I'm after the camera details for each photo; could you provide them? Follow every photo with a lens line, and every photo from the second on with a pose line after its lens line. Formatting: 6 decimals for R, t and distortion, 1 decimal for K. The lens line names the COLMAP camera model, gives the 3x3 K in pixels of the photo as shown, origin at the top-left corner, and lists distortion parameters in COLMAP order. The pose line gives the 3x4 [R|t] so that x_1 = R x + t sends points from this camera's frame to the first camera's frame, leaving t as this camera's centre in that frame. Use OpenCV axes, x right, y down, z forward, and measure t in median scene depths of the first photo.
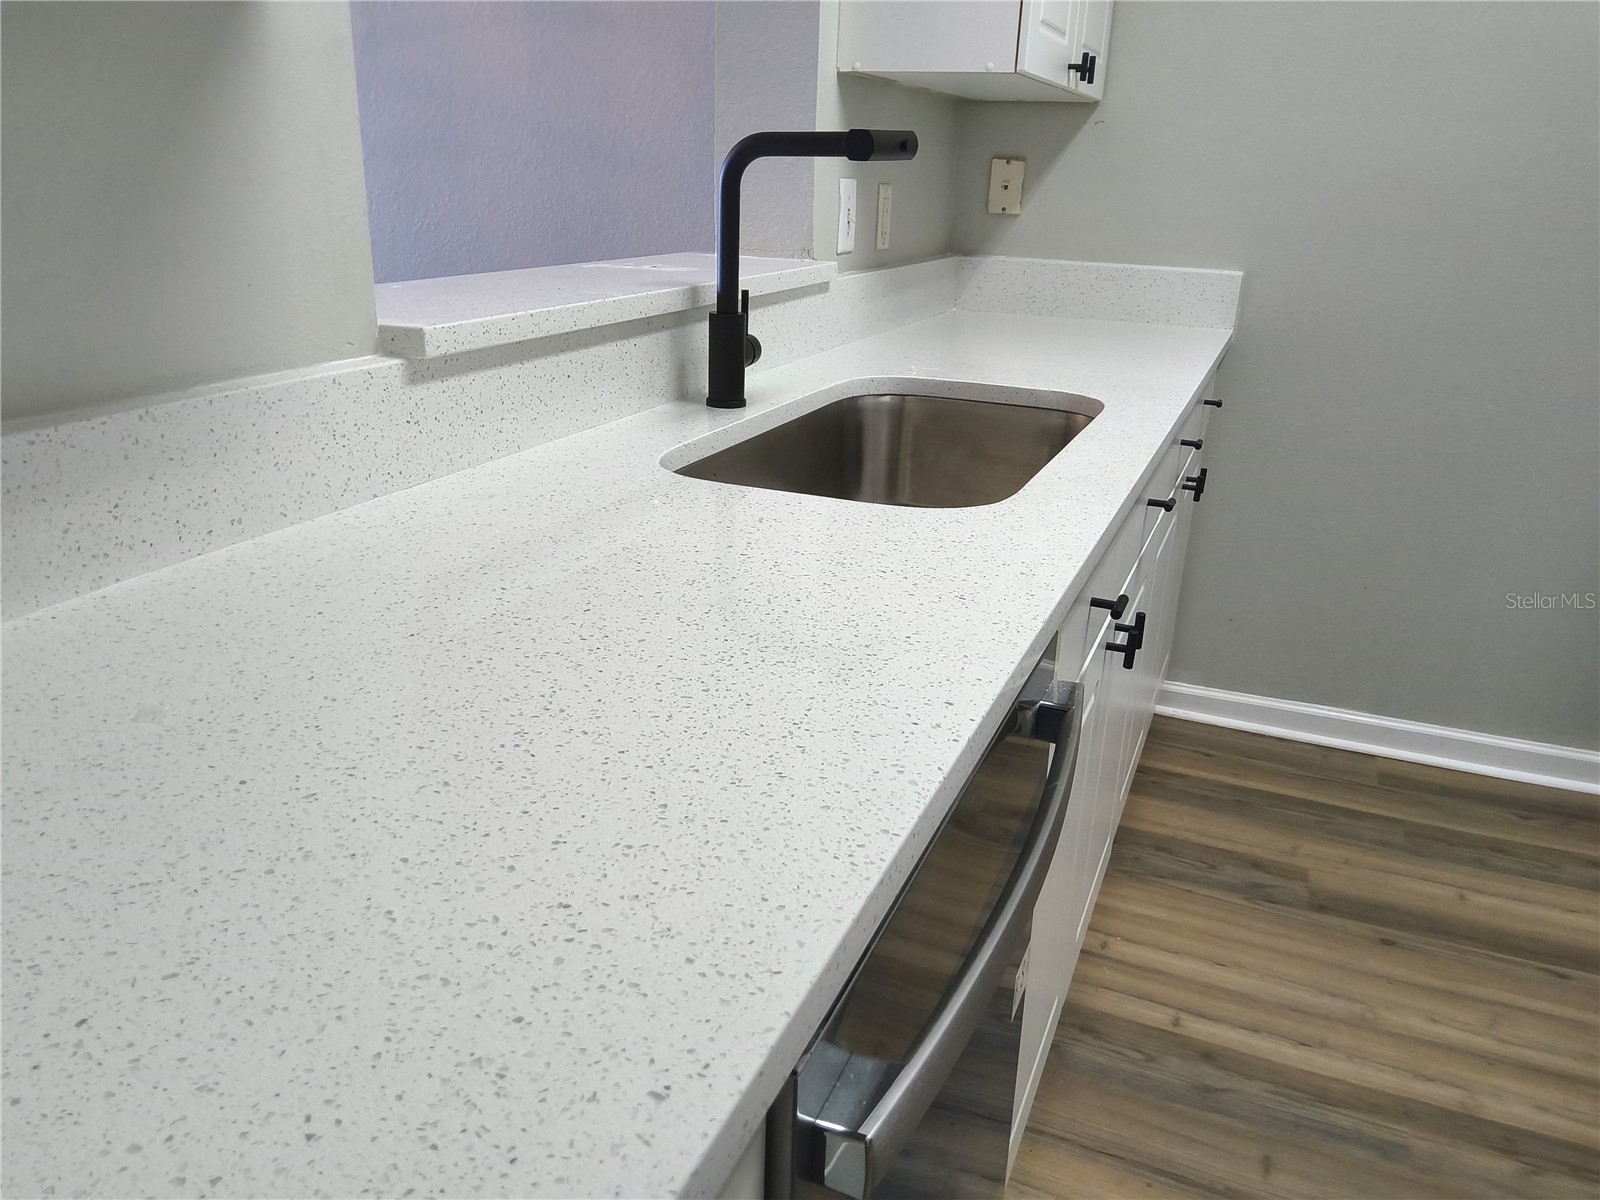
lens RADIAL K [[1206.9, 0, 804.9], [0, 1206.9, 610.0], [0, 0, 1]] dist [0.069990, -0.113031]
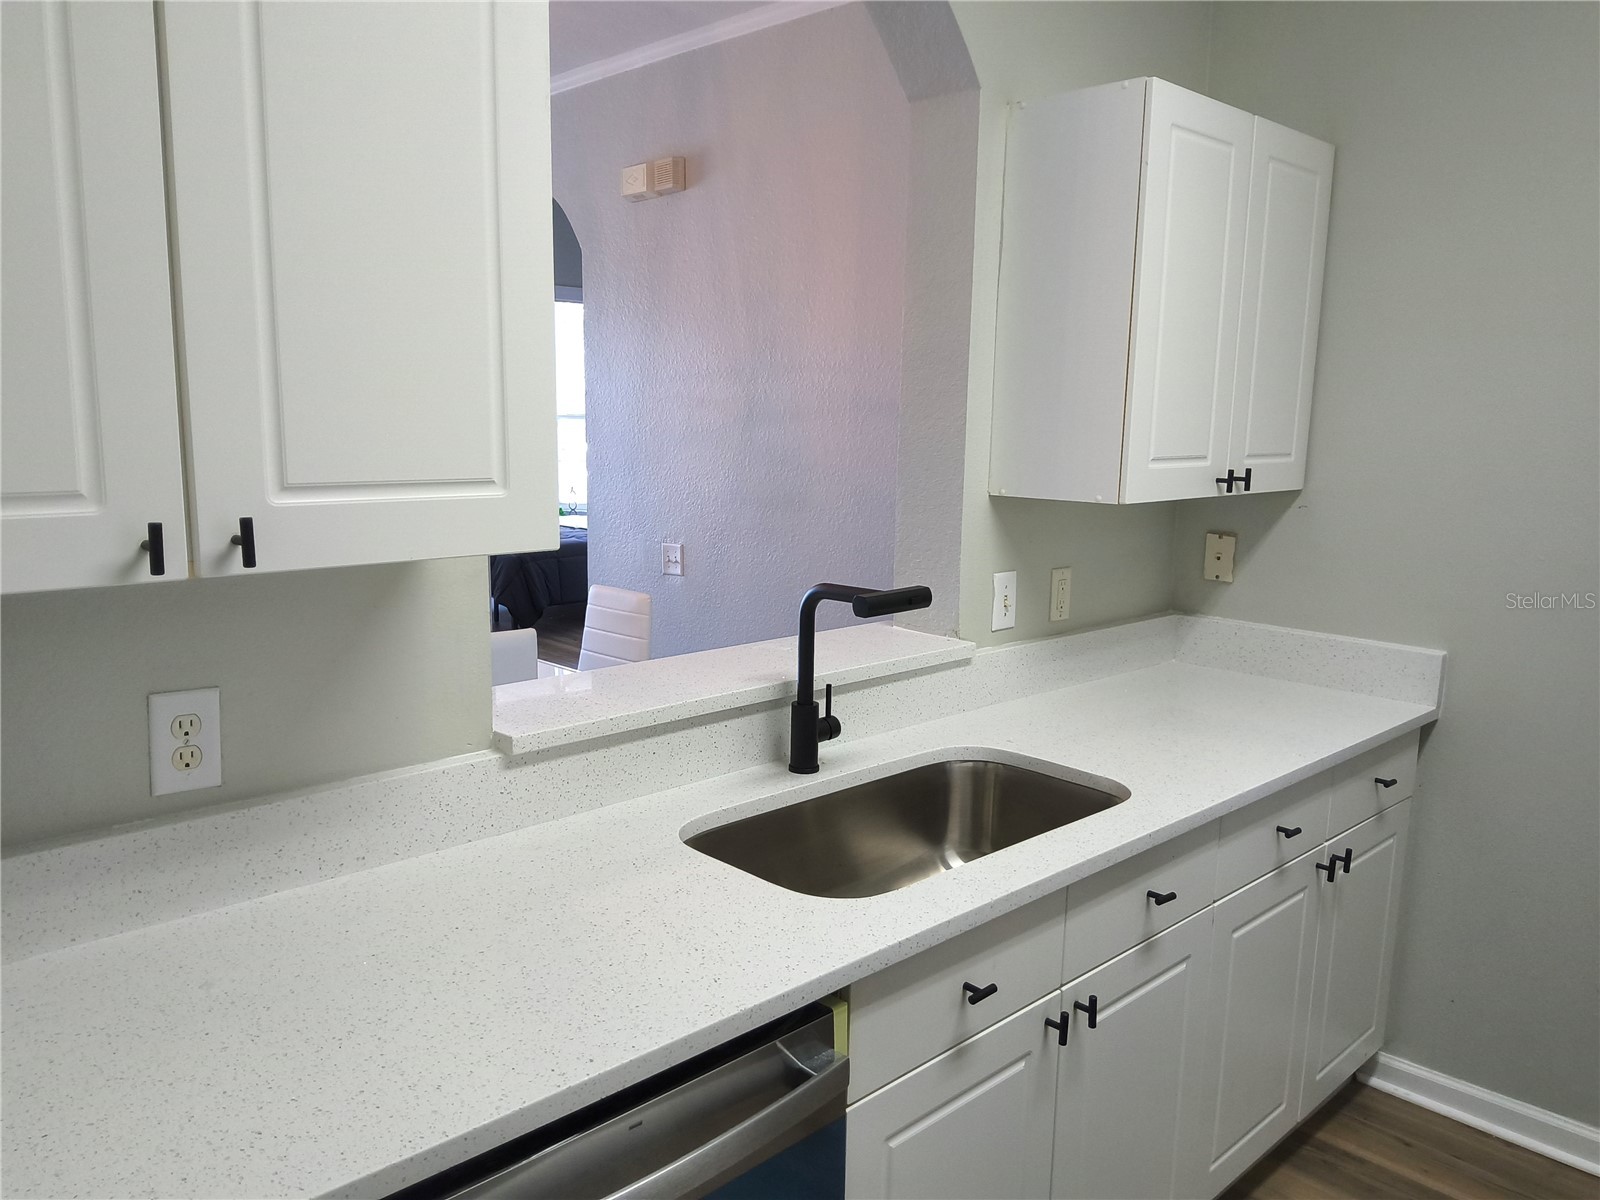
lens RADIAL K [[1206.9, 0, 807.5], [0, 1206.9, 610.4], [0, 0, 1]] dist [0.069990, -0.113031]
pose [[0.912343, 0.048789, -0.406508, 0.423385], [-0.125098, 0.978611, -0.163311, -0.116606], [0.389846, 0.199850, 0.898933, -0.188183]]
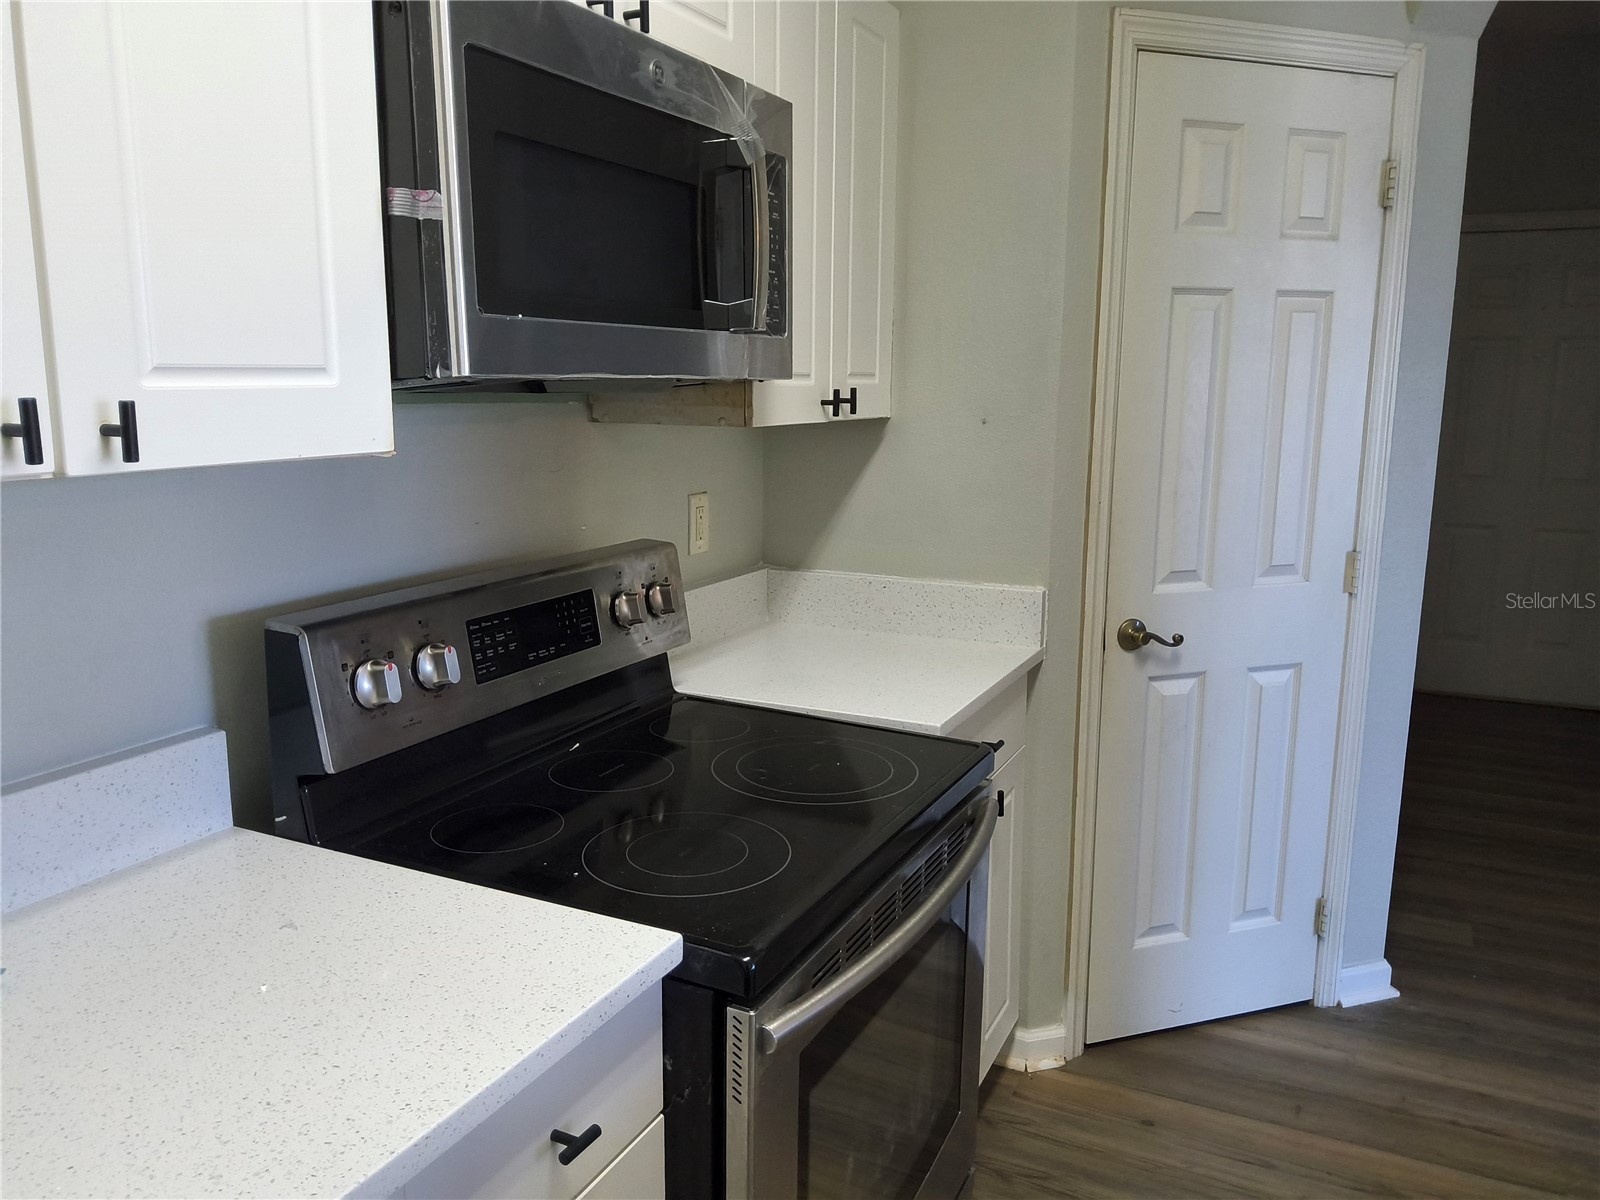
lens RADIAL K [[1206.9, 0, 801.9], [0, 1206.9, 599.1], [0, 0, 1]] dist [0.069990, -0.113031]
pose [[0.997579, -0.013003, -0.068319, 0.332220], [0.001909, 0.987117, -0.159991, -0.186904], [0.069519, 0.159473, 0.984752, 0.137556]]
